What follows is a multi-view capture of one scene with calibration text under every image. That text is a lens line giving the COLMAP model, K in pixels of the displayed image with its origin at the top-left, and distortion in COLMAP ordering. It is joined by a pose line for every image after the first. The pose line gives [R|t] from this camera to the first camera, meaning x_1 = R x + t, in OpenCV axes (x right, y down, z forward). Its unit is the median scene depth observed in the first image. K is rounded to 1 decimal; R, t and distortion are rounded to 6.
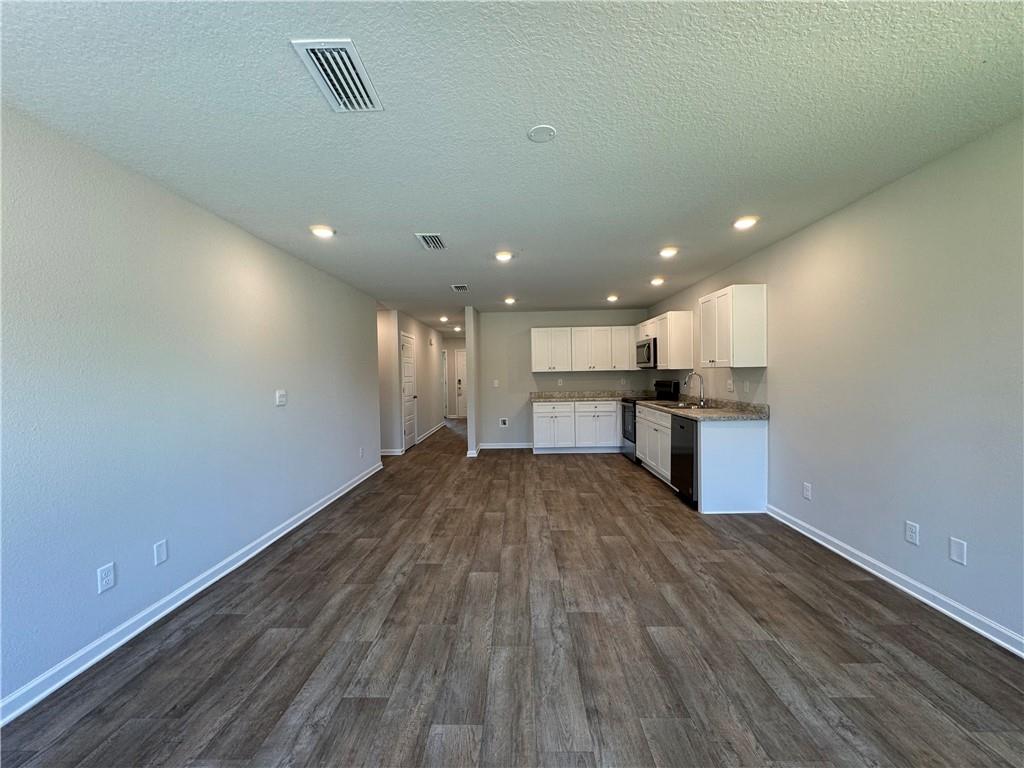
lens RADIAL K [[410.0, 0, 512.1], [0, 410.0, 384.0], [0, 0, 1]] dist [-0.001317, -0.000001]
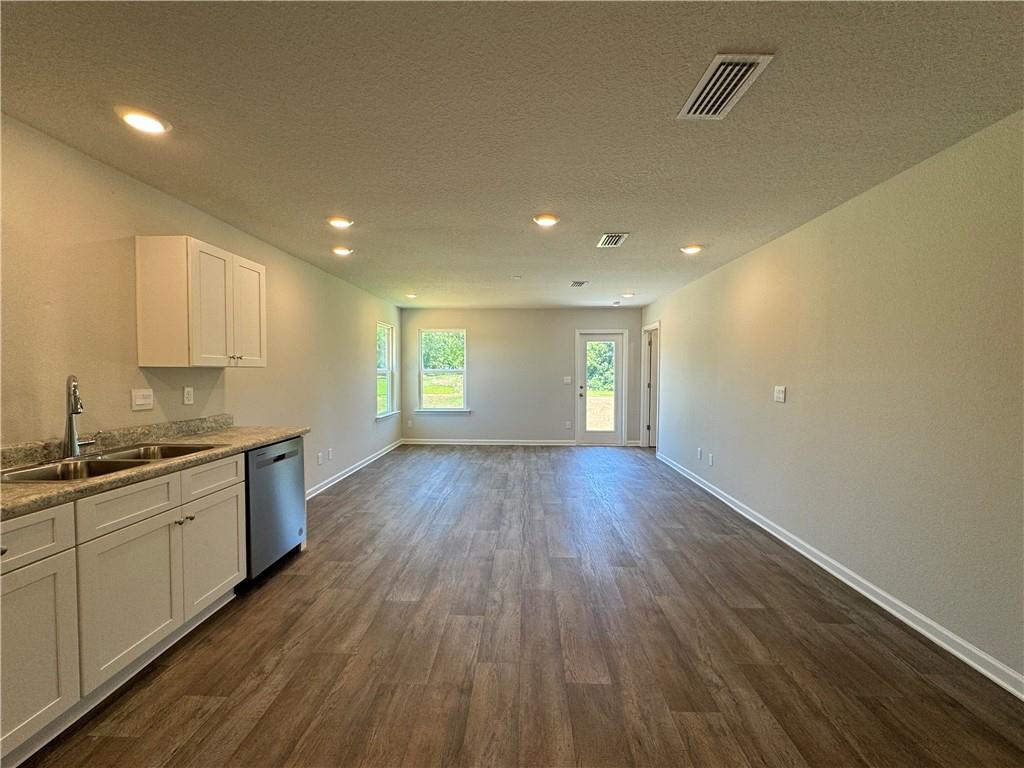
lens RADIAL K [[410.0, 0, 512.1], [0, 410.0, 384.0], [0, 0, 1]] dist [-0.001317, -0.000001]
pose [[-0.999806, 0.012351, 0.015368, 0.039424], [0.013219, 0.998242, 0.057771, -0.050230], [-0.014627, 0.057963, -0.998212, 1.870921]]
